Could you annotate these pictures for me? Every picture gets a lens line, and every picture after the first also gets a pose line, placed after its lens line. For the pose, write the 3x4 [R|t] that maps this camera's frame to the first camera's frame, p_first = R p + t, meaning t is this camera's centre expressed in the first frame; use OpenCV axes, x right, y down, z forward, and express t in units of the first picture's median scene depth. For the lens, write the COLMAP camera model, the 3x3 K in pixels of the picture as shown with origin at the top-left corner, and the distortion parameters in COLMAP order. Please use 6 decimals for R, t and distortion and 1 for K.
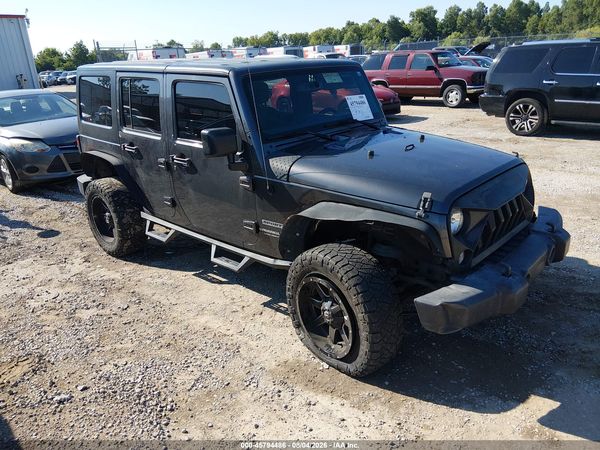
lens RADIAL K [[457.3, 0, 300.7], [0, 457.3, 230.5], [0, 0, 1]] dist [0.064471, -0.107560]
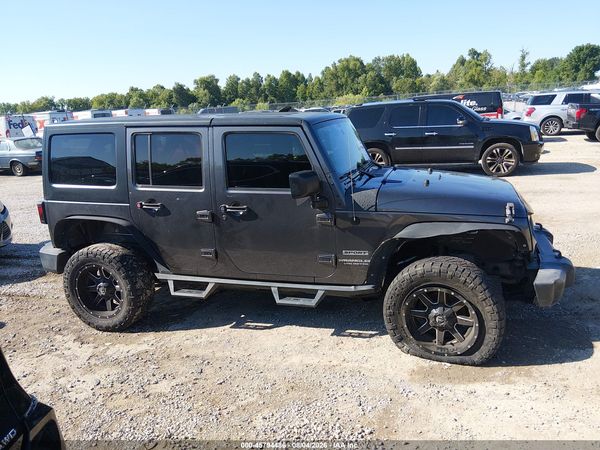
lens RADIAL K [[457.3, 0, 304.3], [0, 457.3, 230.0], [0, 0, 1]] dist [0.064471, -0.107560]
pose [[0.901925, -0.115167, 0.416255, -0.522692], [0.167270, 0.981719, -0.090817, 0.008689], [-0.398186, 0.151537, 0.904701, 0.039882]]
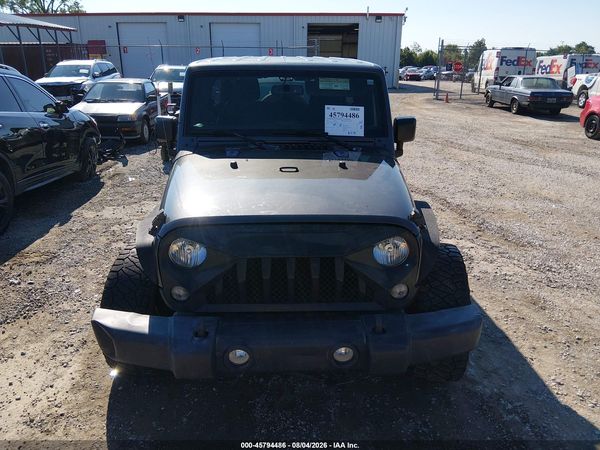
lens RADIAL K [[457.3, 0, 290.5], [0, 457.3, 228.3], [0, 0, 1]] dist [0.064471, -0.107560]
pose [[0.699150, 0.288335, -0.654257, 0.687225], [-0.289407, 0.950888, 0.109796, -0.143573], [0.653783, 0.112583, 0.748260, 0.319881]]
